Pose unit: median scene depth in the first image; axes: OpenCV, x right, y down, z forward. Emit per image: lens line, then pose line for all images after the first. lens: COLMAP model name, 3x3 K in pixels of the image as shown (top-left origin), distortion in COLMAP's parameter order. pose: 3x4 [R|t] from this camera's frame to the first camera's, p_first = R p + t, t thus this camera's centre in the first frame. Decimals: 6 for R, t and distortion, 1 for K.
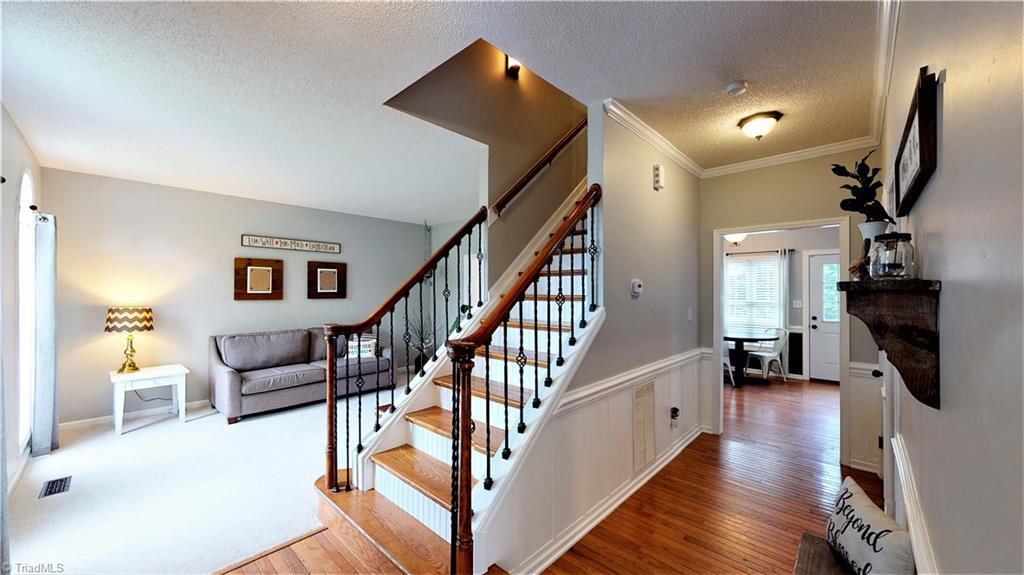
lens RADIAL K [[378.2, 0, 514.3], [0, 378.2, 287.8], [0, 0, 1]] dist [-0.000835, -0.000021]
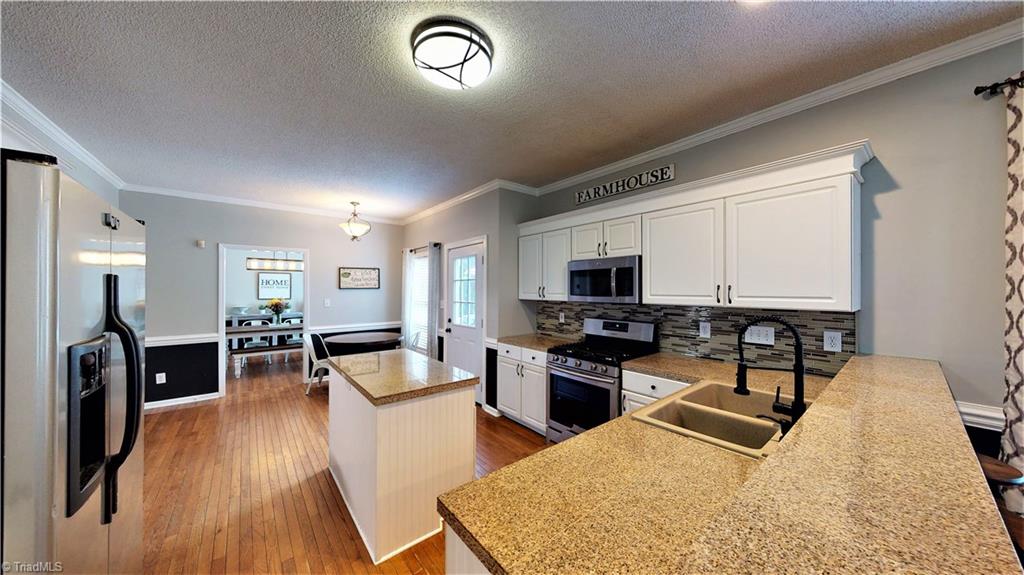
lens RADIAL K [[322.8, 0, 513.9], [0, 322.8, 288.3], [0, 0, 1]] dist [-0.001488, -0.000001]
pose [[0.990800, 0.003054, -0.135299, 1.037539], [-0.003192, 0.999995, -0.000803, 0.004999], [0.135296, 0.001227, 0.990804, 0.270901]]
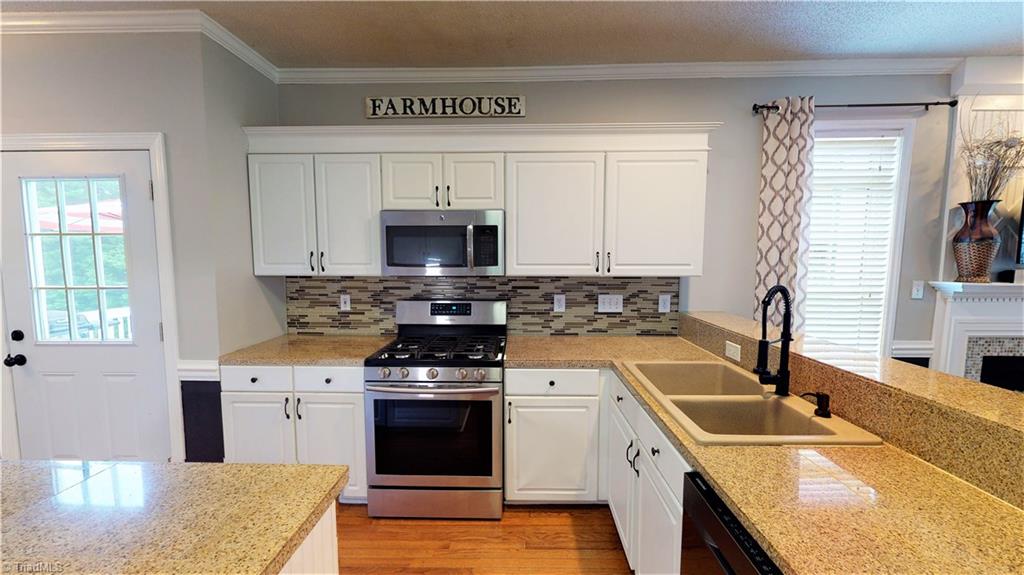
lens RADIAL K [[373.1, 0, 511.9], [0, 373.1, 289.3], [0, 0, 1]] dist [-0.000051, -0.000106]
pose [[0.749270, -0.052179, 0.660206, 0.905520], [-0.004610, 0.996456, 0.083986, 0.006631], [-0.662249, -0.065972, 0.746374, 0.438332]]
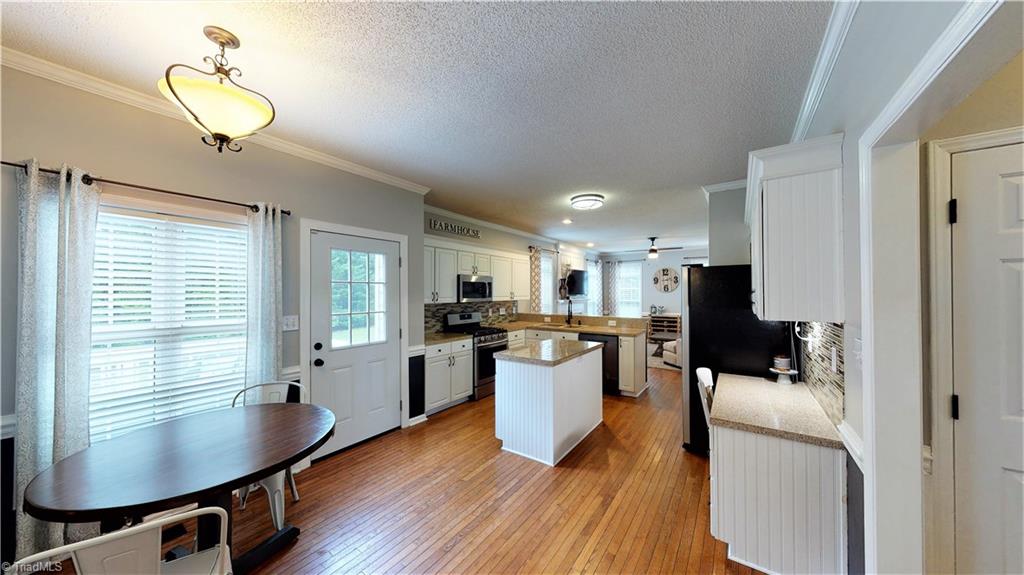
lens RADIAL K [[322.8, 0, 513.0], [0, 322.8, 290.7], [0, 0, 1]] dist [-0.001488, -0.000001]
pose [[-0.134023, 0.006059, 0.990960, 0.293752], [-0.003987, 0.999970, -0.006653, 0.002172], [-0.990970, -0.004843, -0.133995, 0.779987]]
